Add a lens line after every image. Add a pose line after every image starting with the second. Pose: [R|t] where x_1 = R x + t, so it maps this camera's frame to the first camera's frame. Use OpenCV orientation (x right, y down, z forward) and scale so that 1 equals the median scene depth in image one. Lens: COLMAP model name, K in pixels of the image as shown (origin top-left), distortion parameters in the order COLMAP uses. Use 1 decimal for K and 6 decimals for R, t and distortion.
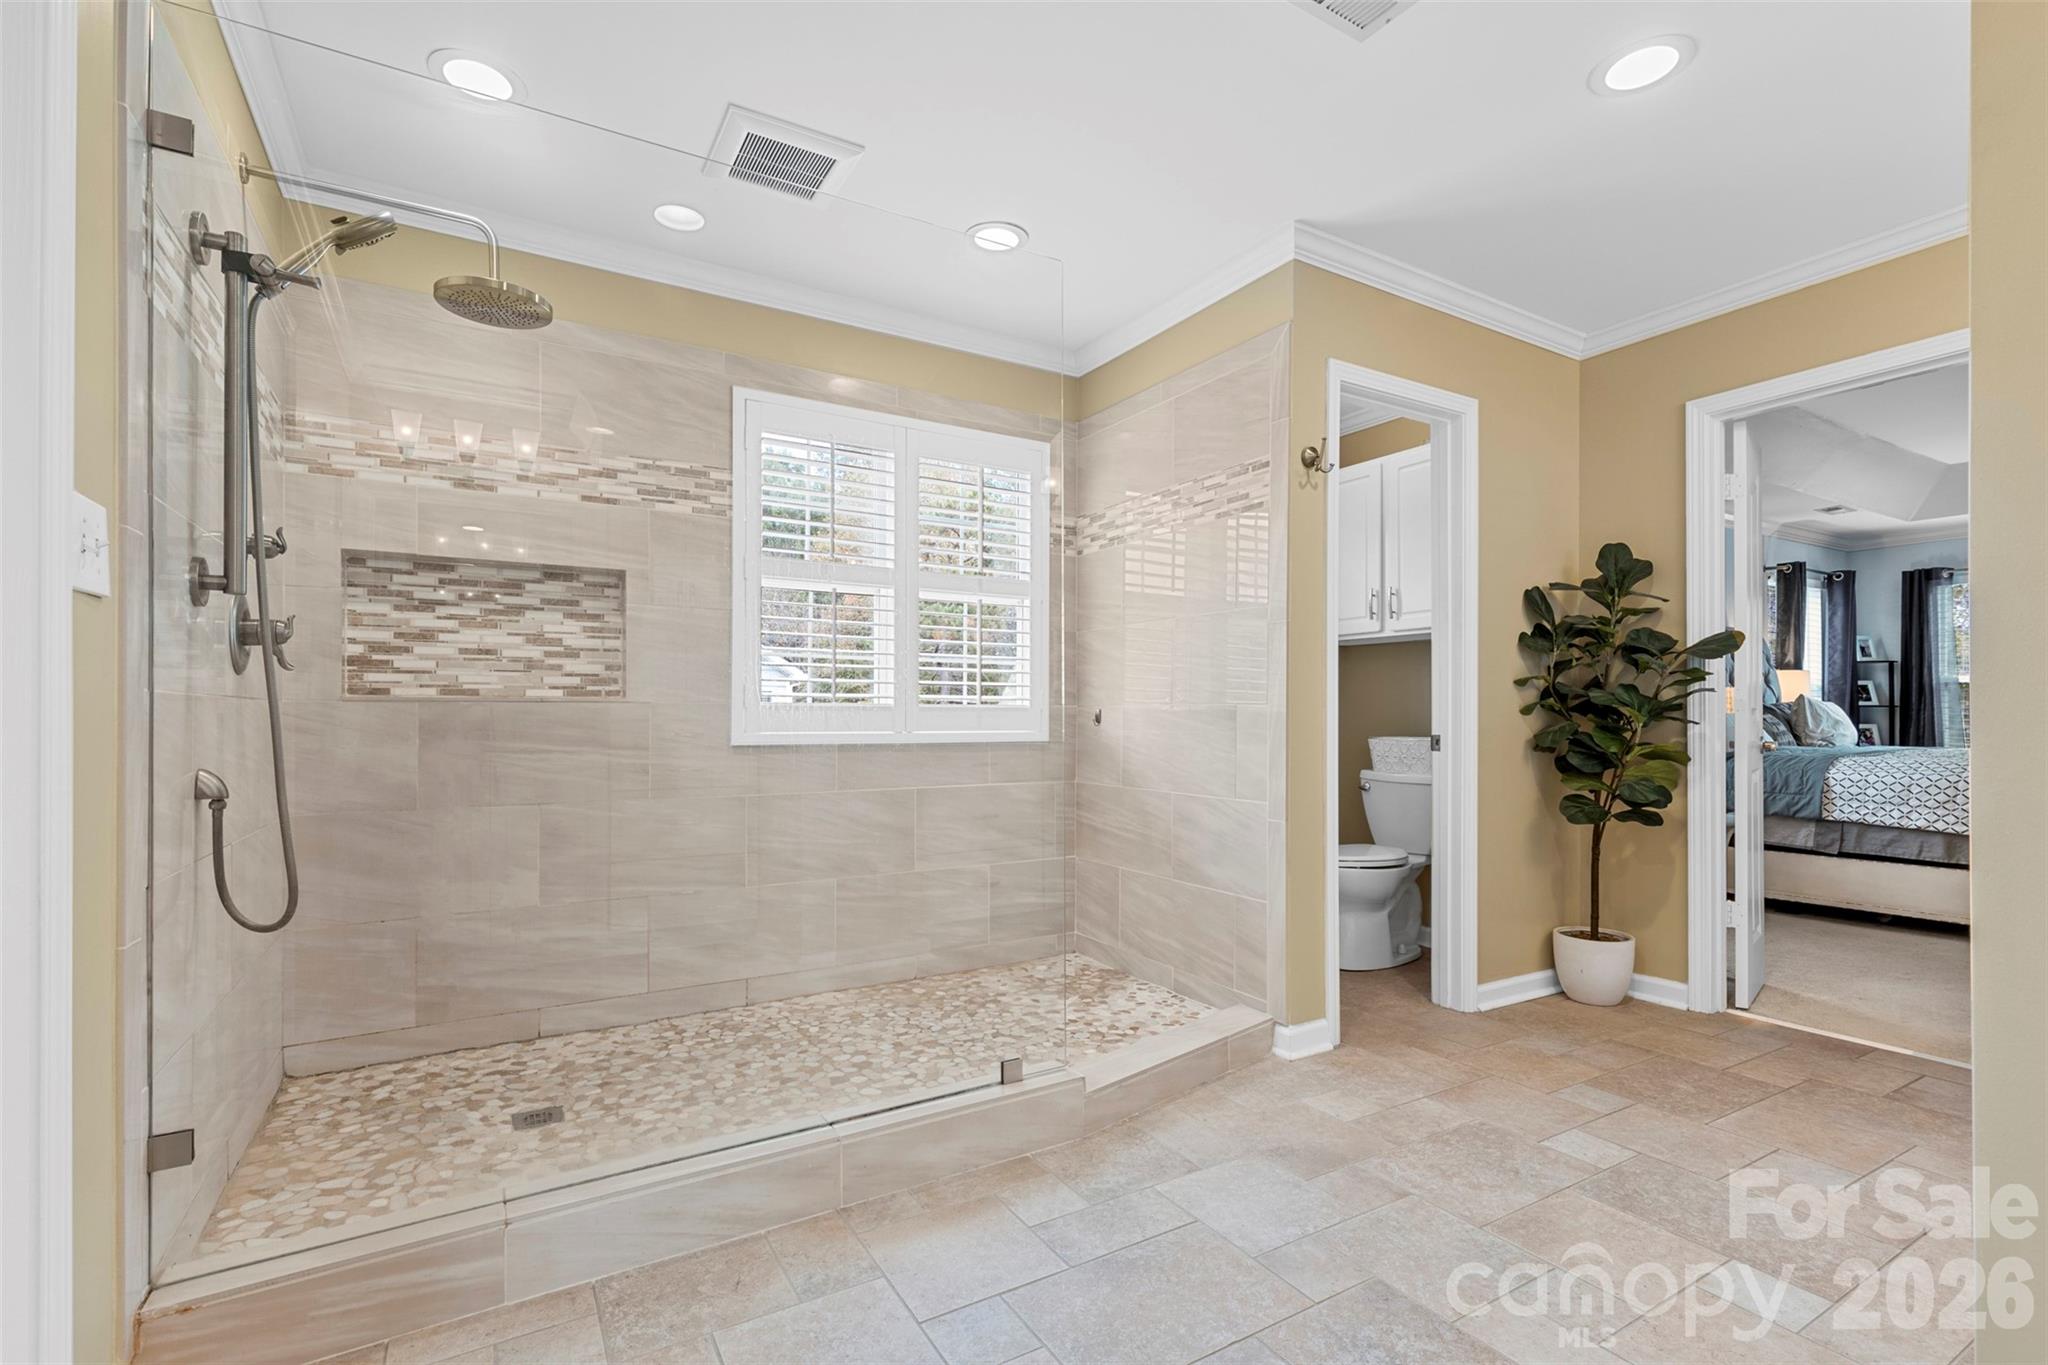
lens RADIAL K [[934.5, 0, 1023.0], [0, 934.5, 714.1], [0, 0, 1]] dist [0.003340, 0.000178]
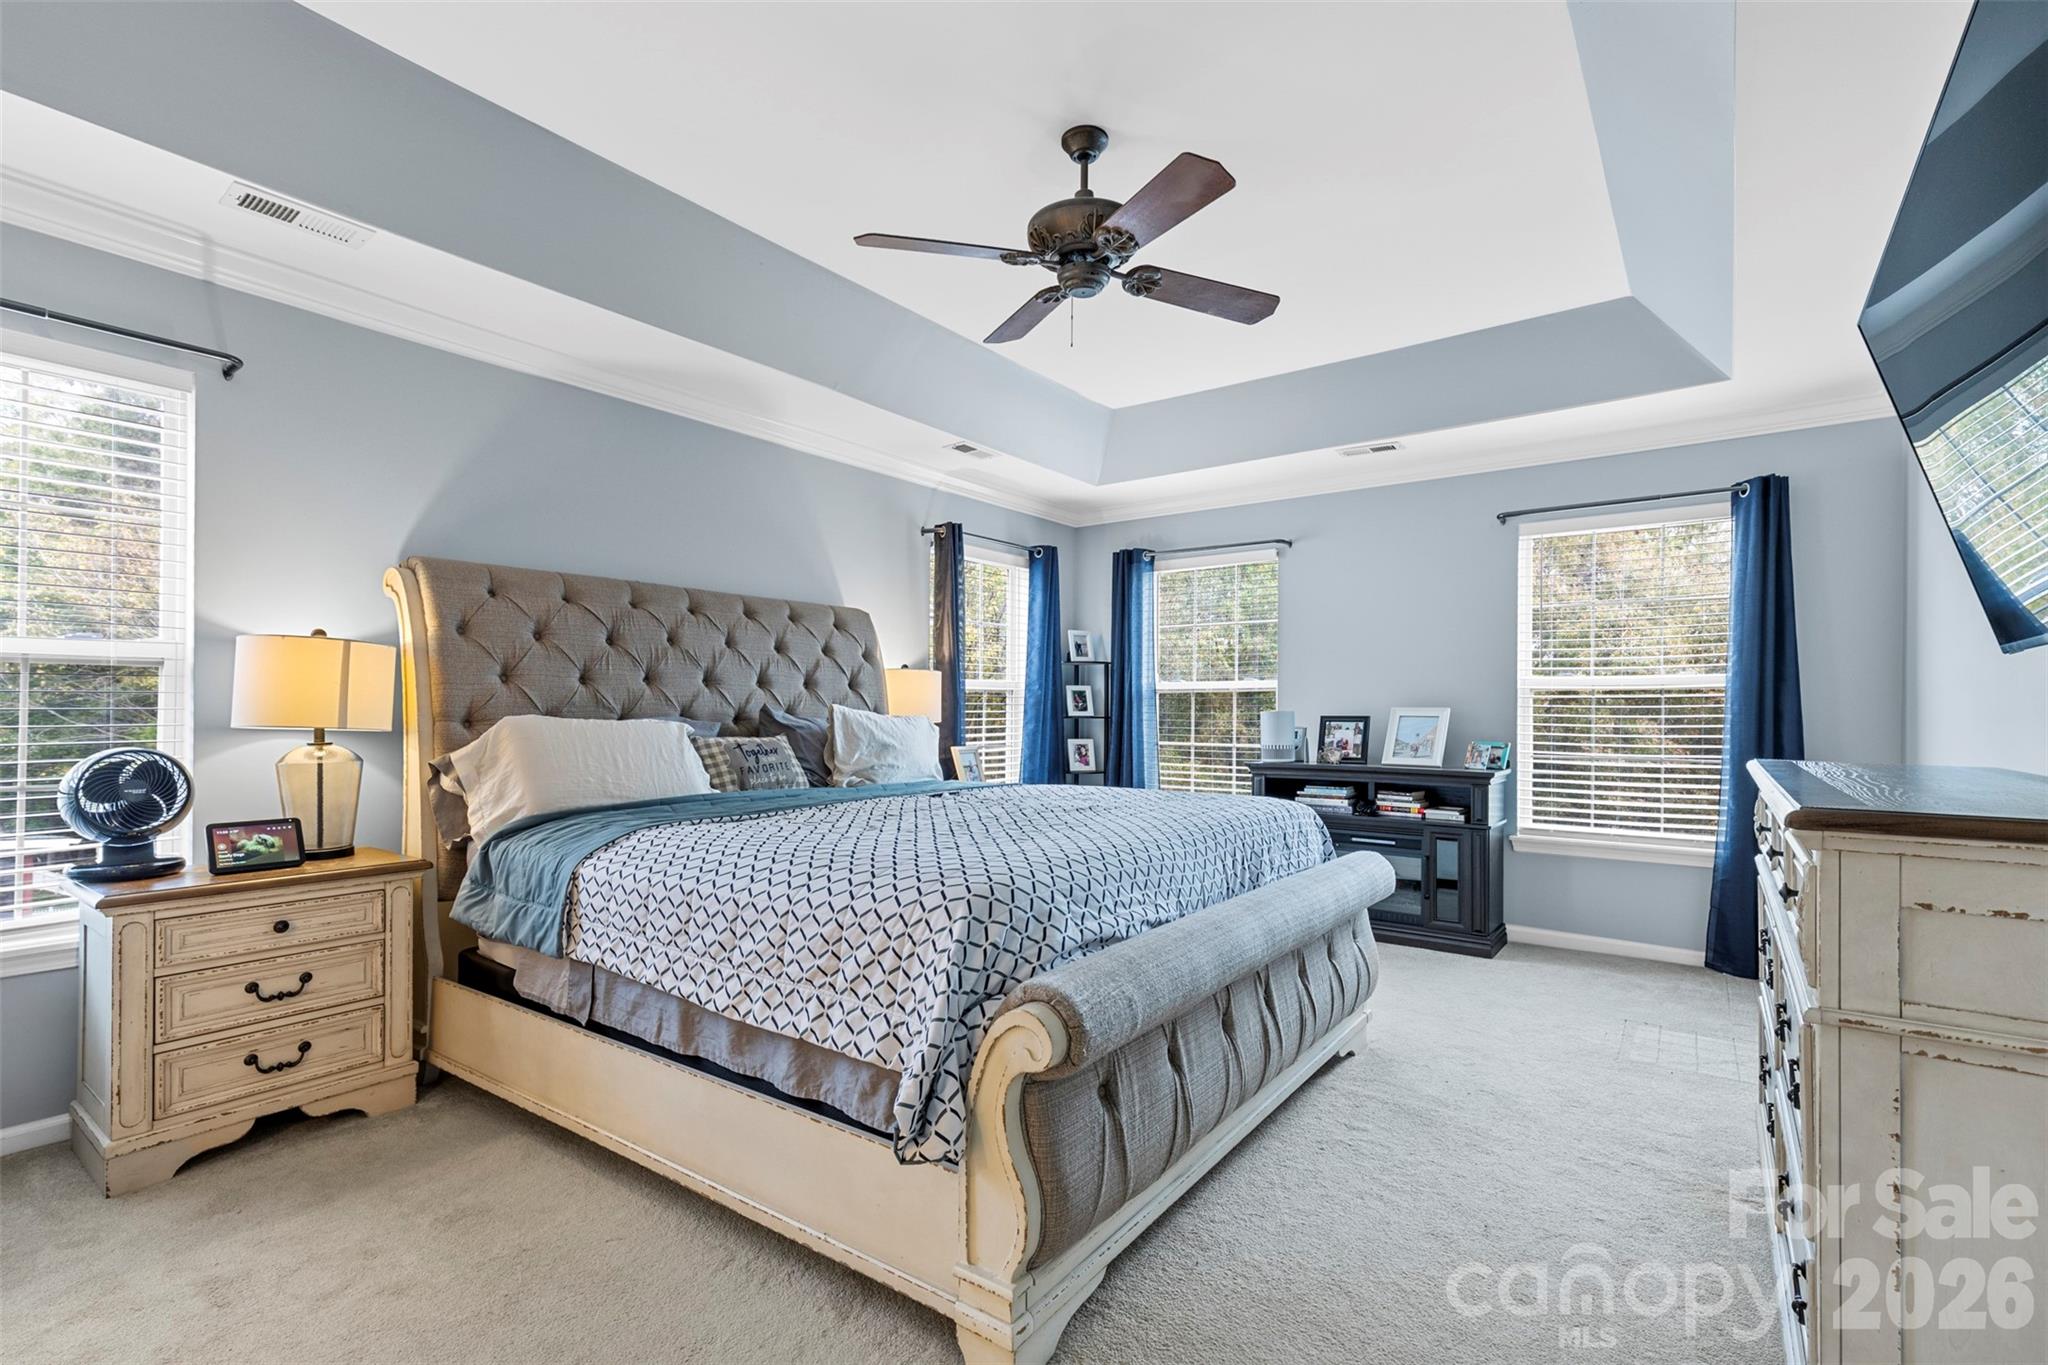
lens RADIAL K [[934.5, 0, 1023.0], [0, 934.5, 714.1], [0, 0, 1]] dist [0.003340, 0.000178]
pose [[0.925841, 0.001385, 0.377910, 0.580879], [-0.002505, 0.999994, 0.002471, -0.013682], [-0.377904, -0.003234, 0.925839, 0.287078]]
